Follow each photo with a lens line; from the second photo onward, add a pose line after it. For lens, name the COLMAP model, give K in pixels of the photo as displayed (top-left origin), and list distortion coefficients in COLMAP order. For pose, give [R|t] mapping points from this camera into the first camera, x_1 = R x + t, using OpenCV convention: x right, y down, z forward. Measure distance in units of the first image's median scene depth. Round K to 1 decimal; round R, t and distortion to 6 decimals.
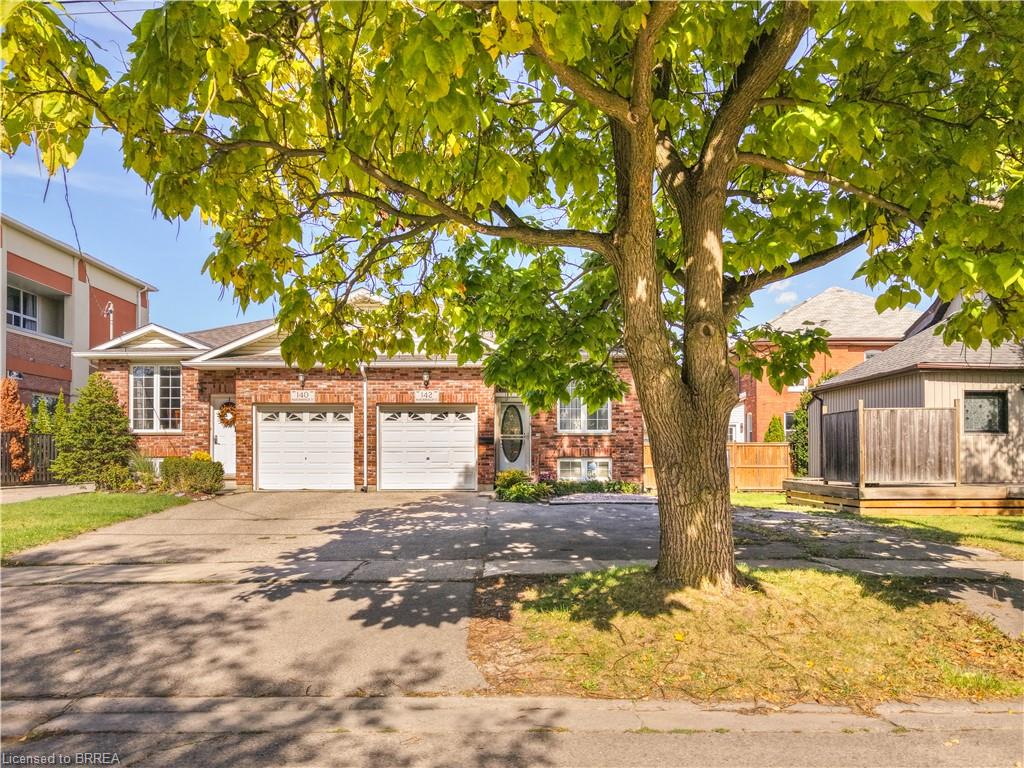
lens RADIAL K [[758.8, 0, 491.2], [0, 758.8, 403.6], [0, 0, 1]] dist [0.041019, -0.005466]
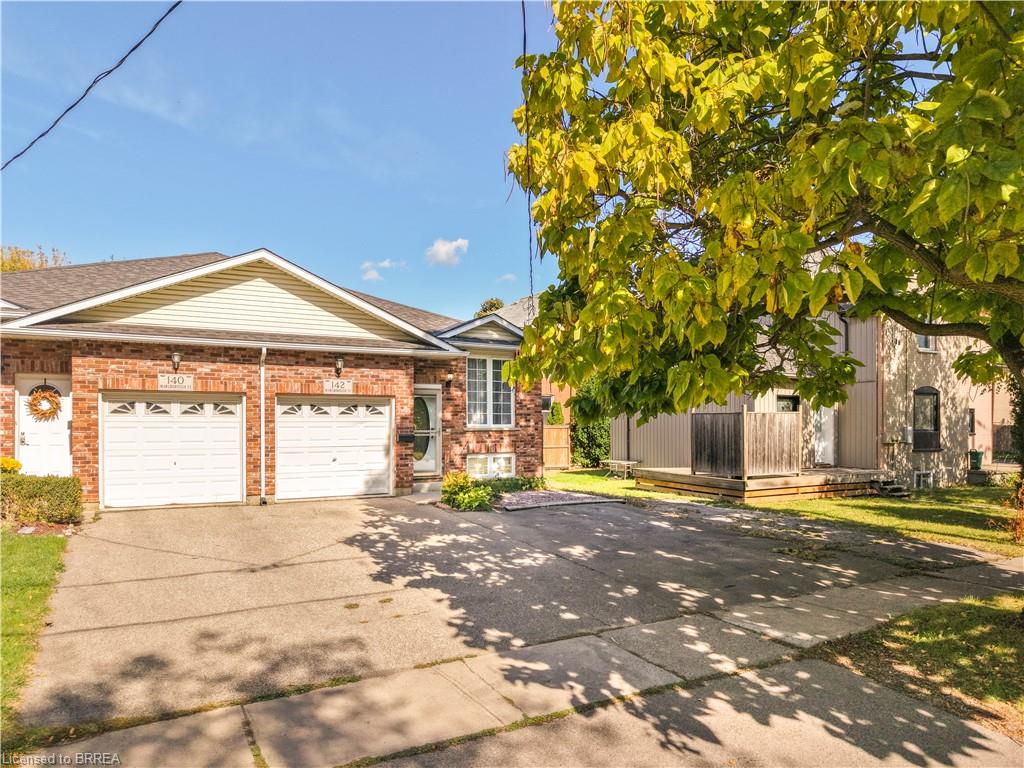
lens RADIAL K [[720.4, 0, 530.0], [0, 720.4, 384.4], [0, 0, 1]] dist [0.006072, -0.000216]
pose [[0.856597, 0.028664, 0.515189, -0.314540], [-0.042613, 0.998975, 0.015270, -0.033317], [-0.514224, -0.035034, 0.856940, 0.201283]]
